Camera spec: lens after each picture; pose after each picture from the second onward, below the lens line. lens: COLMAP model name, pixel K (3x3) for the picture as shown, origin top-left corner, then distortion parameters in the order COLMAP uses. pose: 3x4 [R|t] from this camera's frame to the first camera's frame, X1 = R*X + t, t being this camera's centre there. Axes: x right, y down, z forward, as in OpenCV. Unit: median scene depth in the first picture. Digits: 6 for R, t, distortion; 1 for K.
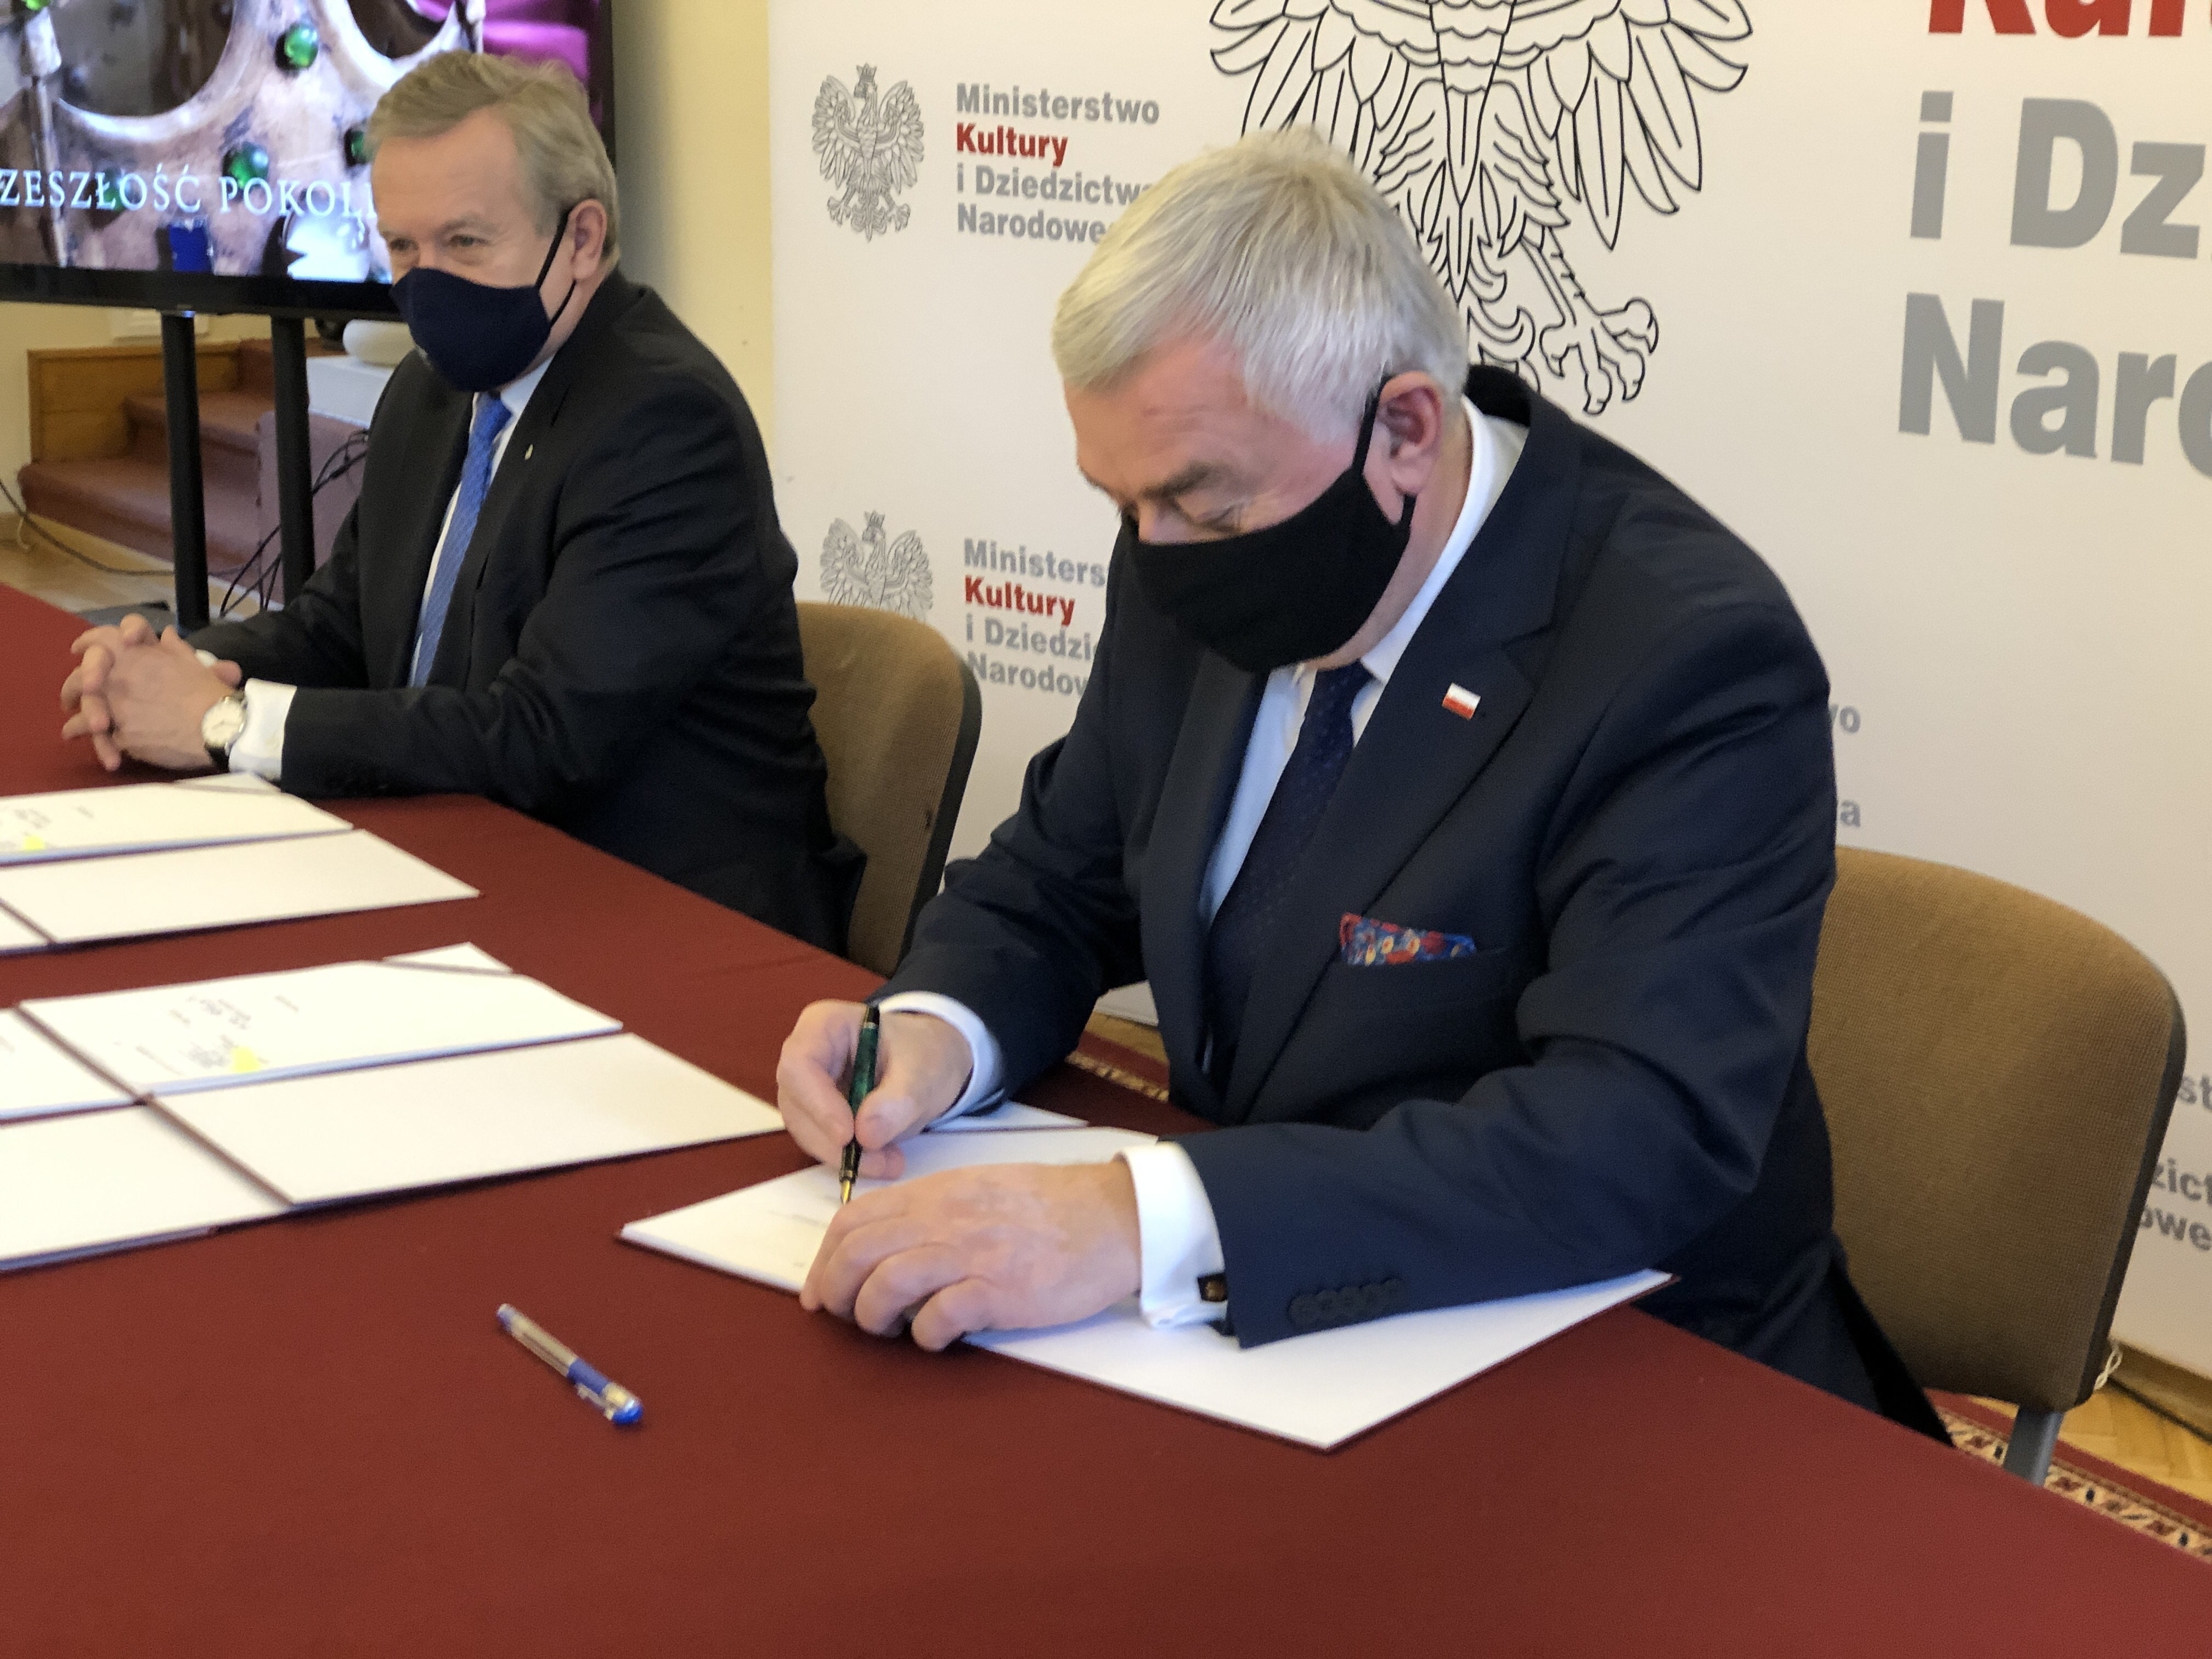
lens RADIAL K [[3569.0, 0, 1145.2], [0, 3569.0, 828.8], [0, 0, 1]] dist [0.034627, 0.000000]
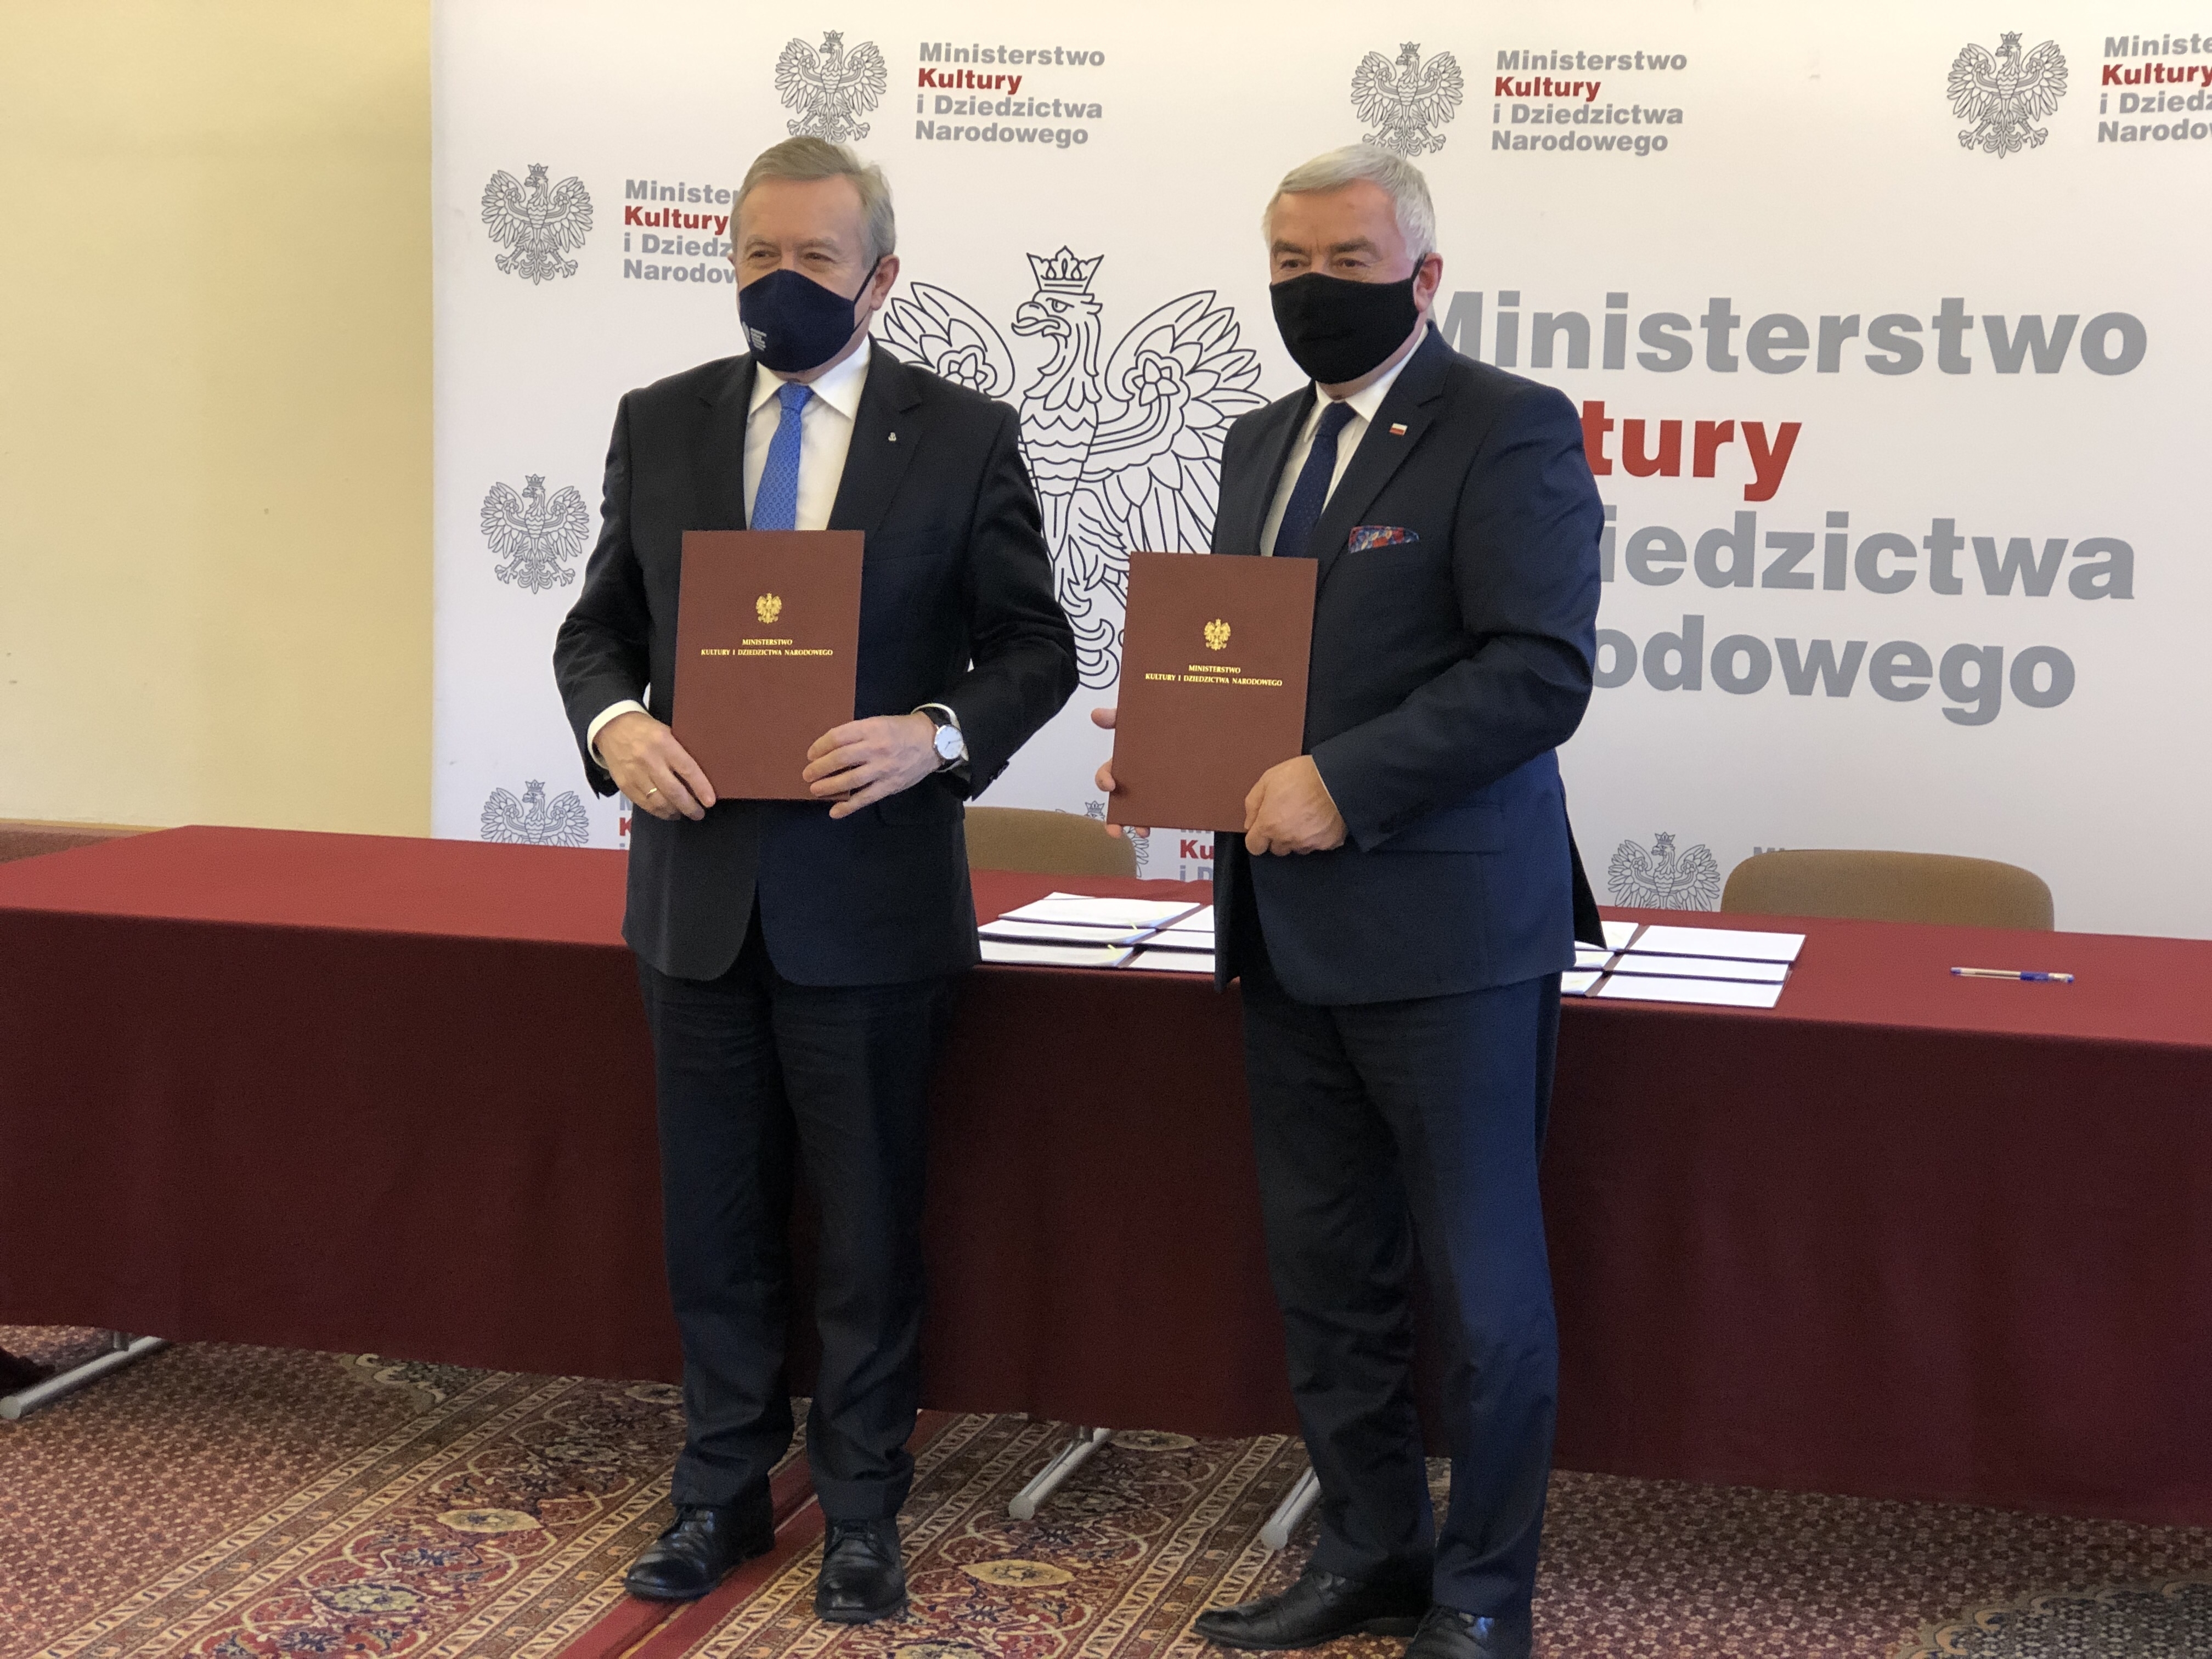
lens RADIAL K [[3569.0, 0, 1117.1], [0, 3569.0, 824.6], [0, 0, 1]] dist [0.034627, 0.000000]
pose [[0.742396, -0.077426, 0.665472, -1.003006], [0.131554, 0.990809, -0.031483, 0.005714], [-0.656918, 0.110919, 0.745758, -0.258186]]
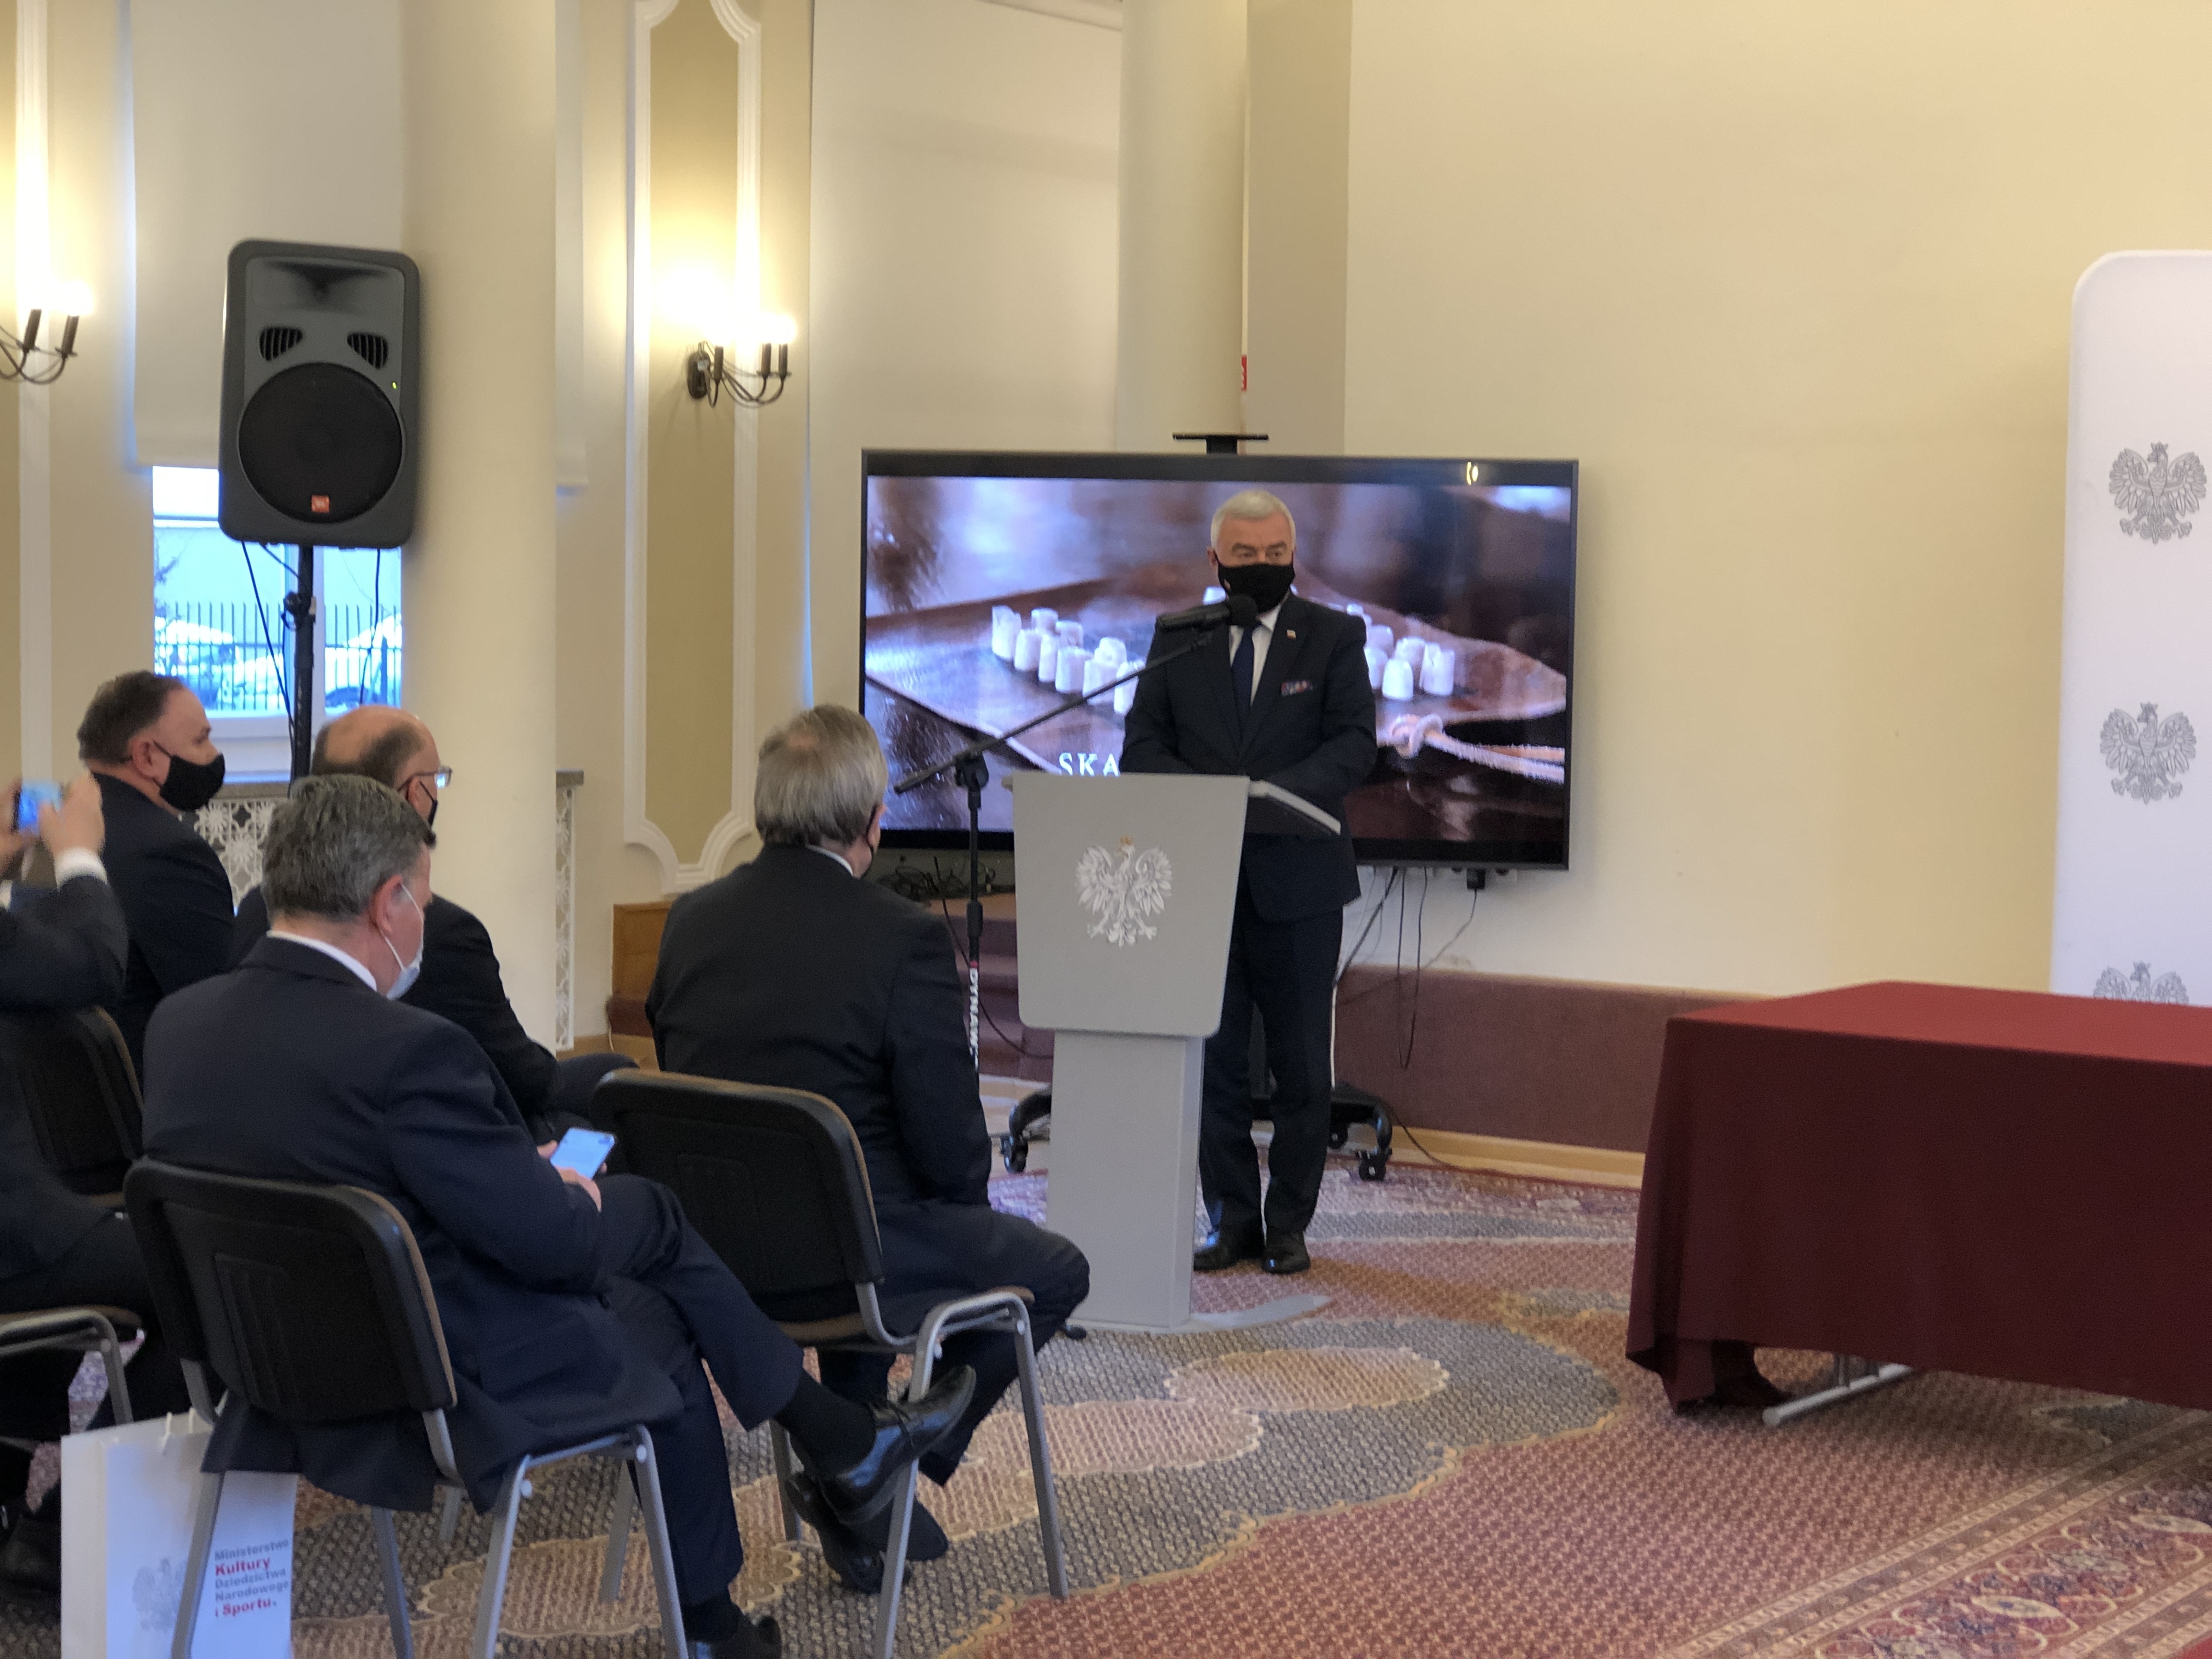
lens RADIAL K [[3569.0, 0, 1107.1], [0, 3569.0, 835.8], [0, 0, 1]] dist [0.034627, 0.000000]
pose [[0.941505, -0.022210, 0.336267, -1.285006], [0.071833, 0.988121, -0.135858, 0.053767], [-0.329255, 0.152066, 0.931916, -0.490070]]
